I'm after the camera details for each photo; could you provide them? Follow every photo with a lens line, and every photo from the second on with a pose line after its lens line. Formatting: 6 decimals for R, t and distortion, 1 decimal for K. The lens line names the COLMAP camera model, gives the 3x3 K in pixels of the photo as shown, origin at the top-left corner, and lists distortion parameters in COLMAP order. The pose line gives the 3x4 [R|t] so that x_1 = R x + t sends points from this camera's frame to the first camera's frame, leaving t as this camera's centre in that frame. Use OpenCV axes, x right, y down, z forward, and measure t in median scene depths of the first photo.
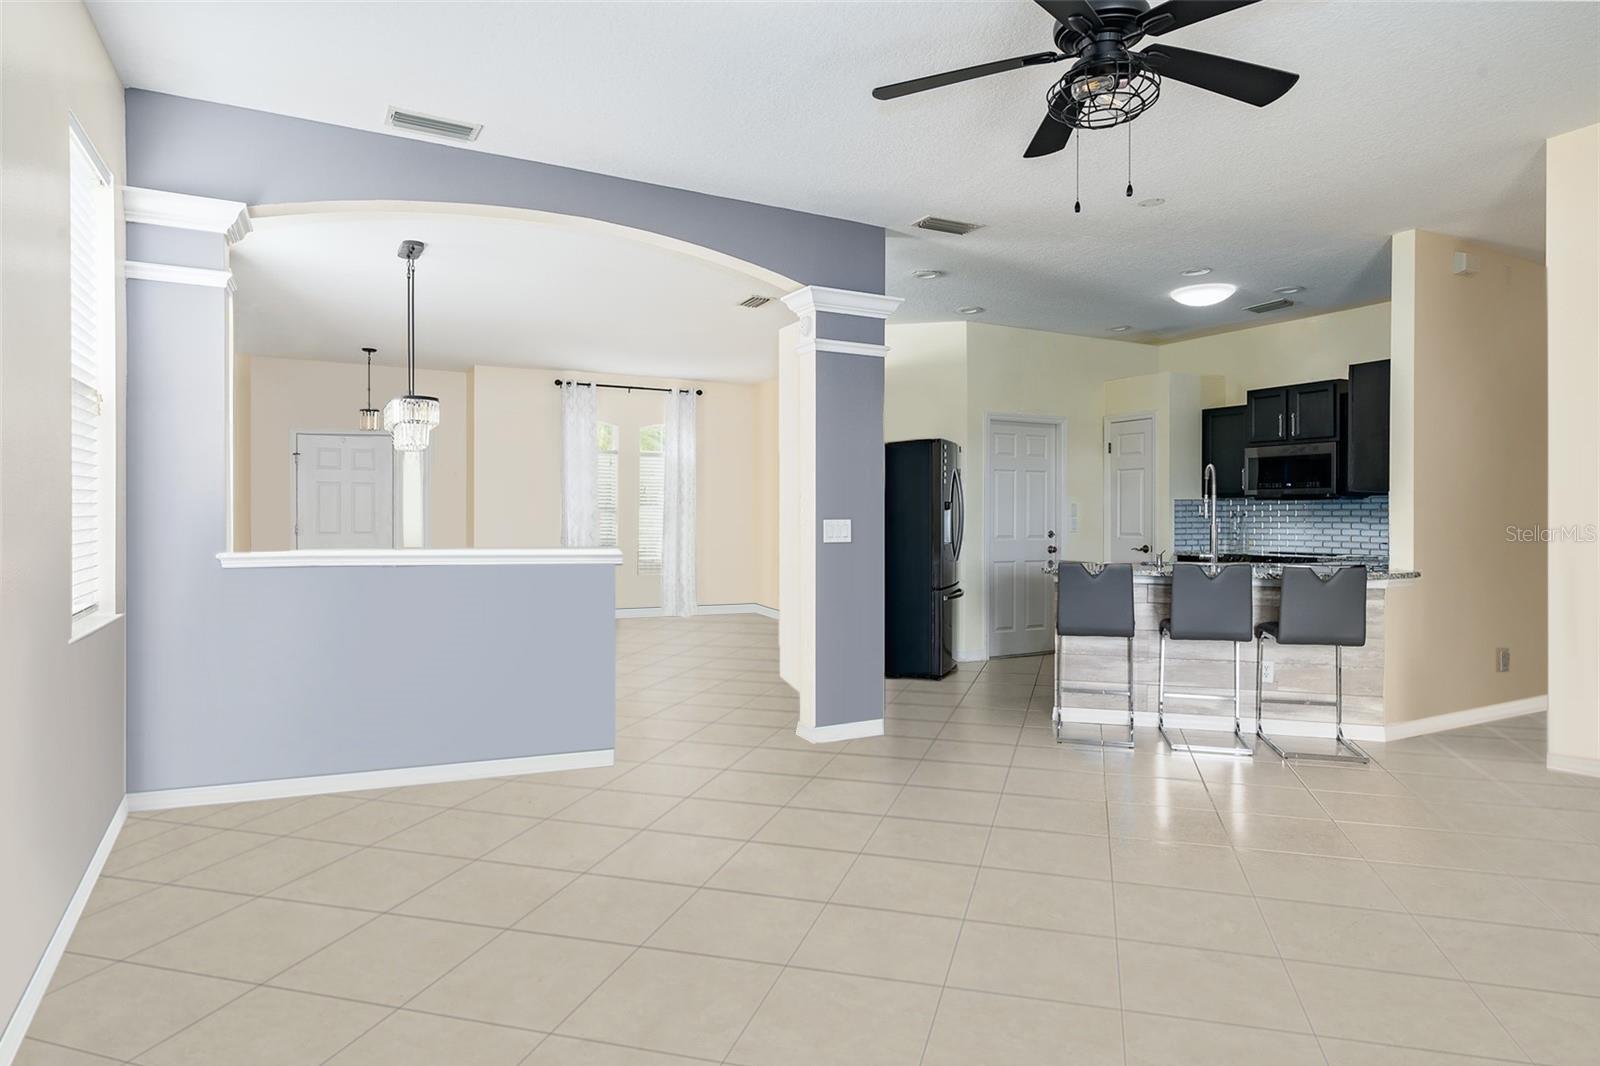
lens RADIAL K [[934.2, 0, 805.7], [0, 934.2, 517.2], [0, 0, 1]] dist [-0.000583, -0.000118]
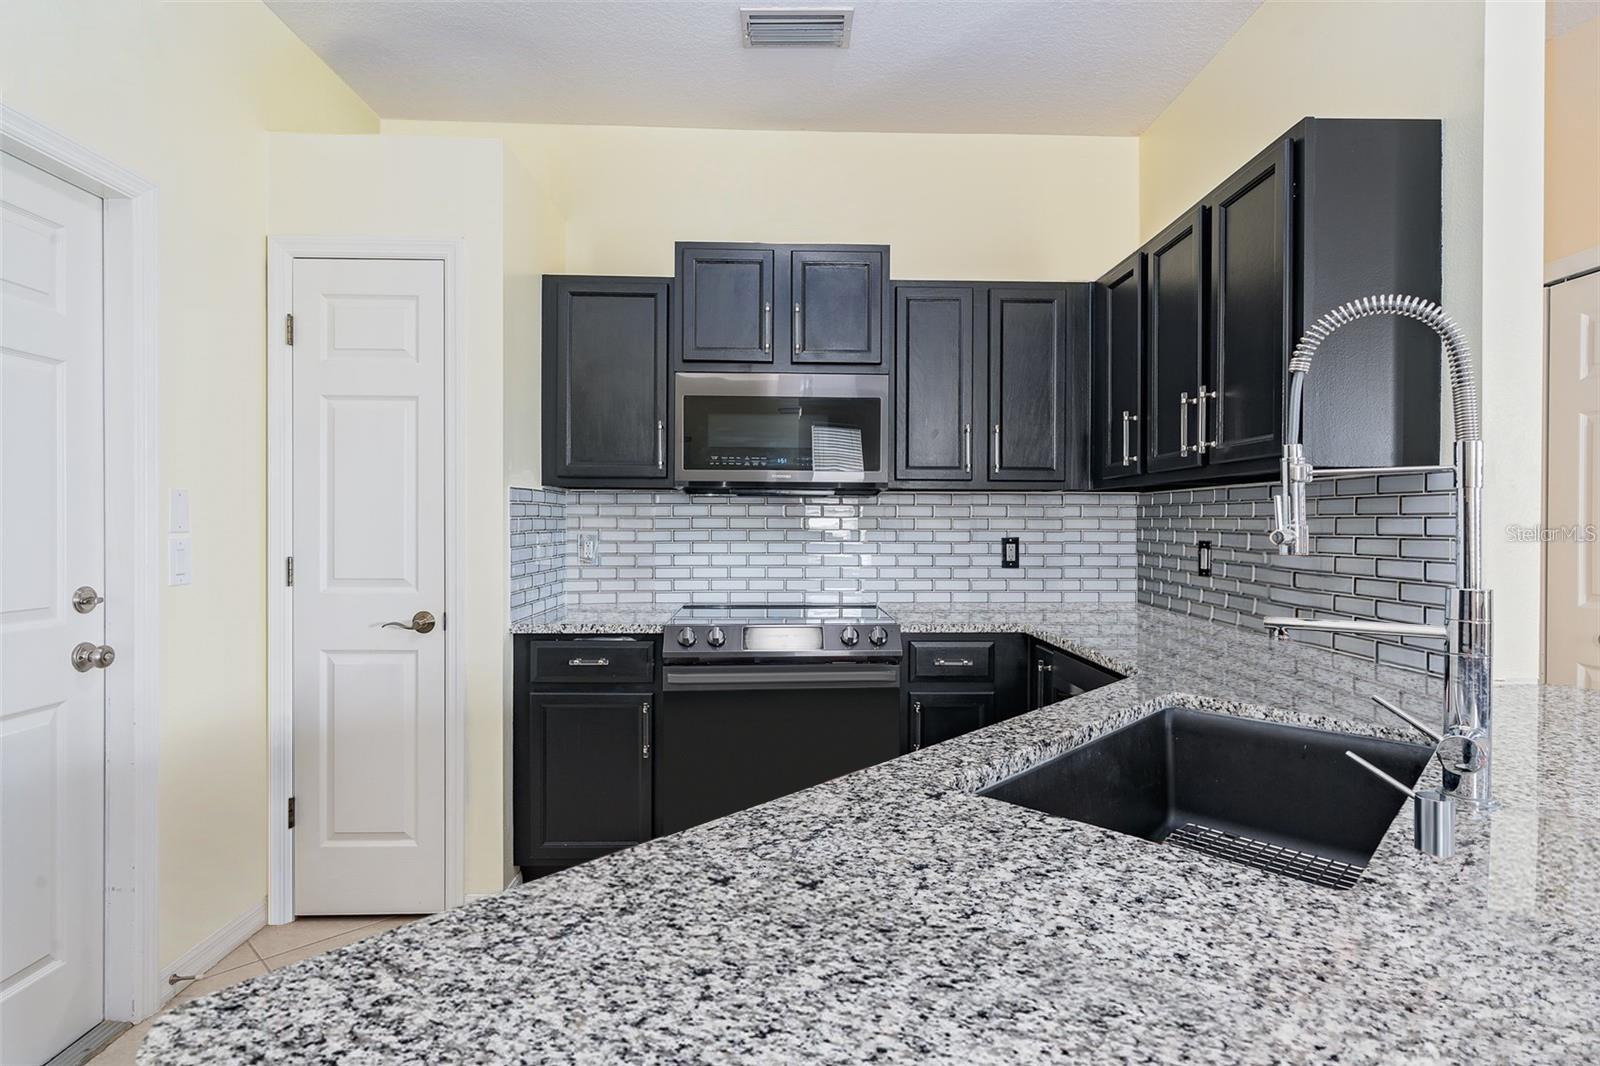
lens RADIAL K [[816.6, 0, 800.0], [0, 816.6, 533.0], [0, 0, 1]] dist [-0.000510, -0.000190]
pose [[0.465392, -0.009625, 0.885052, 0.154785], [-0.002379, 0.999924, 0.012125, -0.004477], [-0.885102, -0.007749, 0.465333, 0.727707]]
